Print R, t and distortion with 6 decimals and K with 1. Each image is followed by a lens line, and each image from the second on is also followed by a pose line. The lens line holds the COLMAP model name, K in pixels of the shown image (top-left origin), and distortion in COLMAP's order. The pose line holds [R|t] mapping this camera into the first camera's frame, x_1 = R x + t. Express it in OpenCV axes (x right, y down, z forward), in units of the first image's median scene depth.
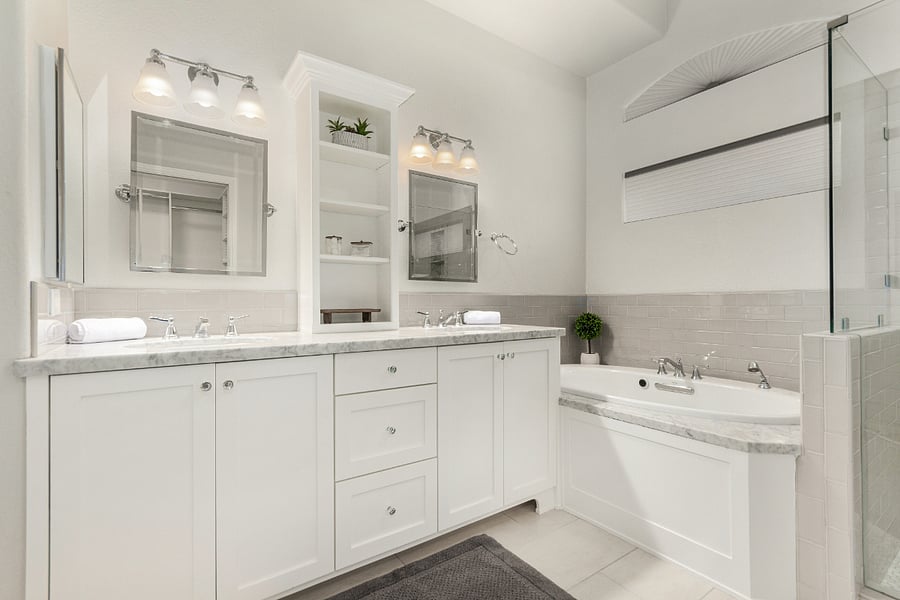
lens RADIAL K [[415.3, 0, 448.5], [0, 415.3, 299.6], [0, 0, 1]] dist [0.006291, -0.000621]
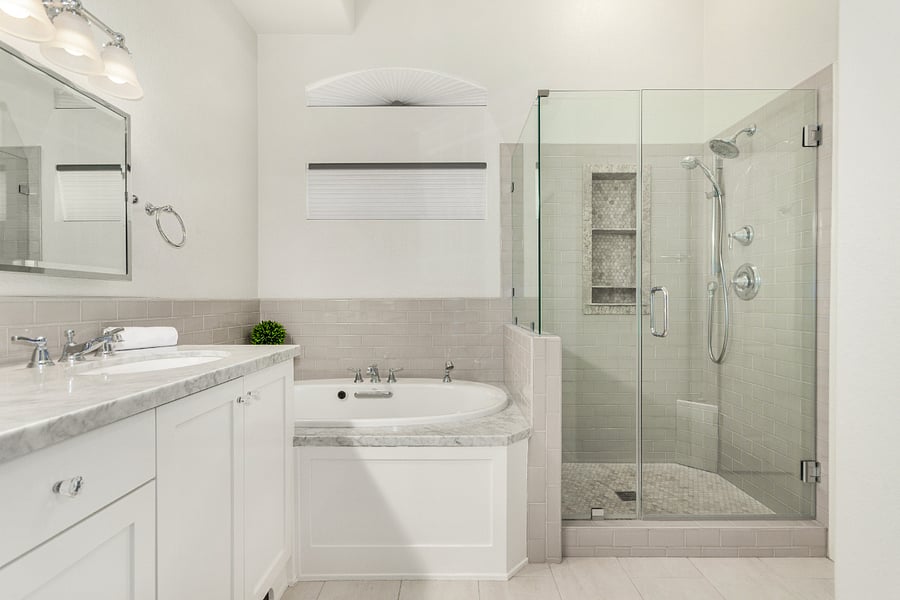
lens RADIAL K [[415.3, 0, 450.2], [0, 415.3, 305.0], [0, 0, 1]] dist [0.006291, -0.000621]
pose [[0.574462, -0.006369, 0.818506, -0.176697], [-0.004067, 0.999935, 0.010635, -0.014374], [-0.818521, -0.009438, 0.574399, 0.304046]]
